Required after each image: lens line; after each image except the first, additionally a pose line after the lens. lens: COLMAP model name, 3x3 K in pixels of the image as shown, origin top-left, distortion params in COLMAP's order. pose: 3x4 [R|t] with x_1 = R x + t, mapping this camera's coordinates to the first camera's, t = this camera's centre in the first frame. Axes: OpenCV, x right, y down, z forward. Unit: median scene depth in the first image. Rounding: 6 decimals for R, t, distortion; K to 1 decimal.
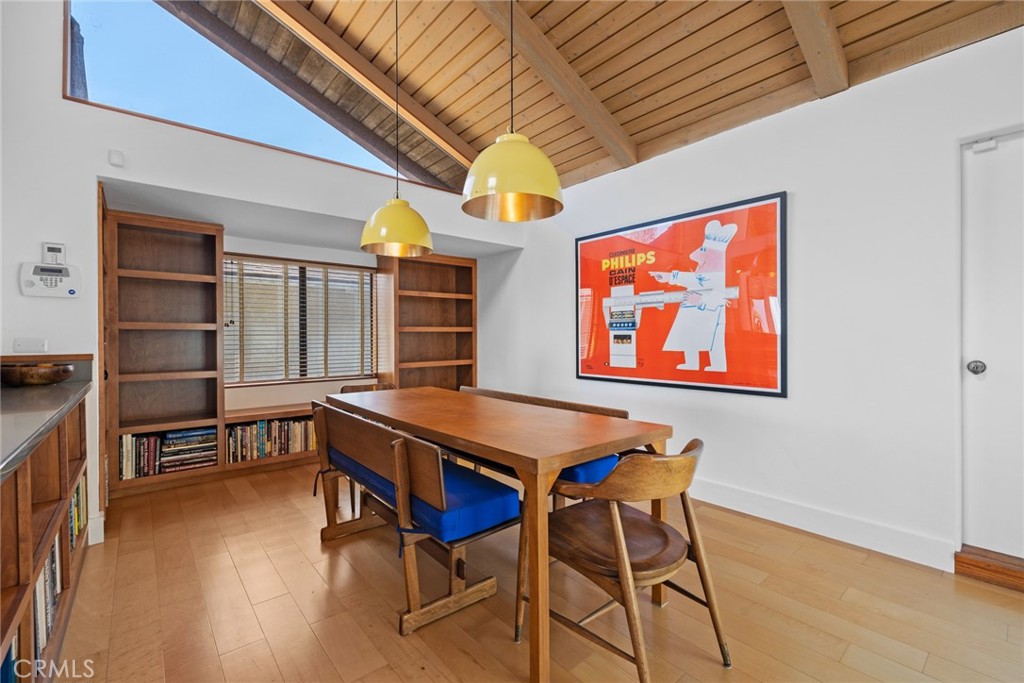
lens RADIAL K [[446.6, 0, 504.6], [0, 446.6, 341.6], [0, 0, 1]] dist [0.004222, -0.000124]
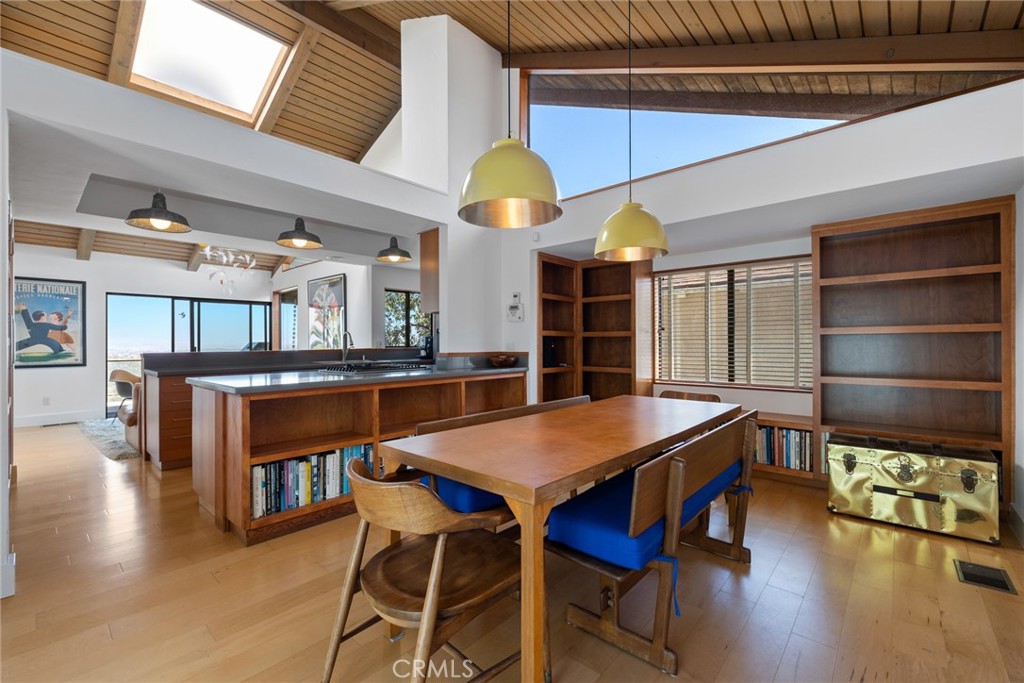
lens RADIAL K [[446.6, 0, 517.5], [0, 446.6, 343.0], [0, 0, 1]] dist [0.004222, -0.000124]
pose [[0.130220, 0.006580, -0.991463, 0.473607], [-0.006015, 0.999965, 0.005846, -0.010040], [0.991467, 0.005202, 0.130255, 0.417514]]
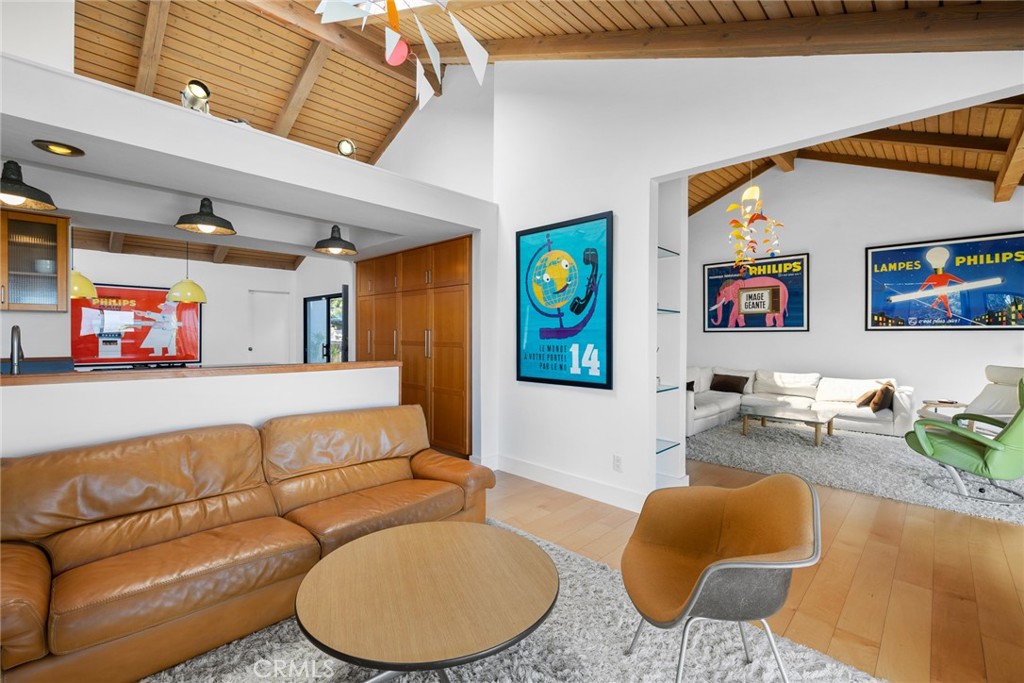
lens RADIAL K [[446.6, 0, 512.3], [0, 446.6, 336.0], [0, 0, 1]] dist [0.004222, -0.000124]
pose [[-0.115277, -0.000980, 0.993333, -1.532390], [0.004948, 0.999987, 0.001561, -0.024441], [-0.993321, 0.005095, -0.115270, -0.397699]]
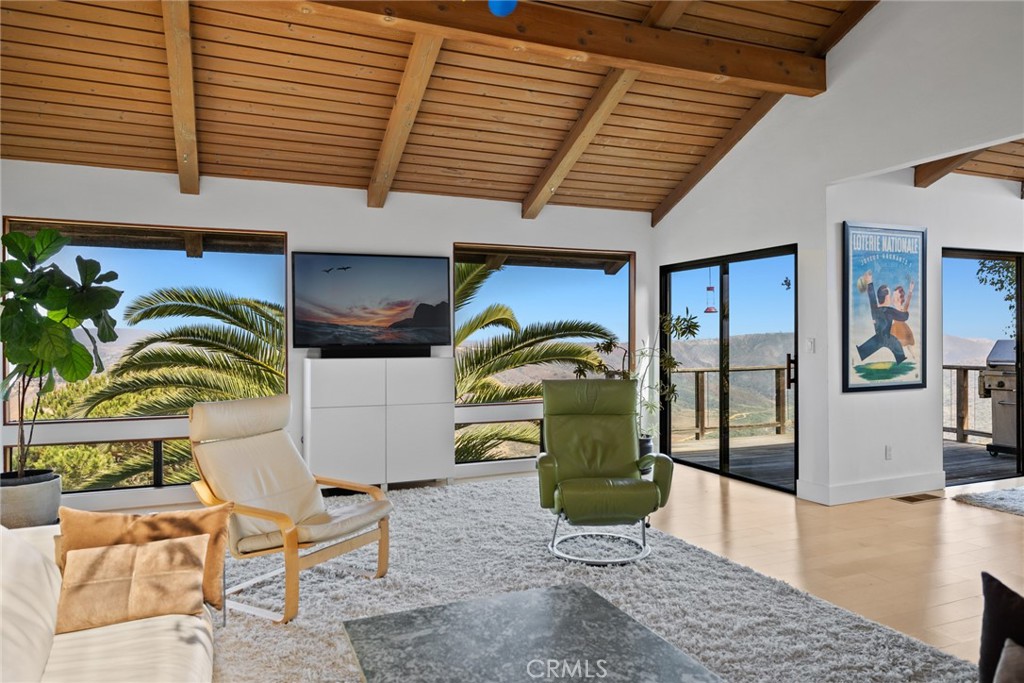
lens RADIAL K [[693.1, 0, 512.7], [0, 693.1, 338.7], [0, 0, 1]] dist [-0.001451, 0.003340]
pose [[-0.279311, 0.010186, -0.960147, 0.173873], [0.005126, 0.999945, 0.009117, -0.017160], [0.960187, -0.002375, -0.279348, -1.219941]]
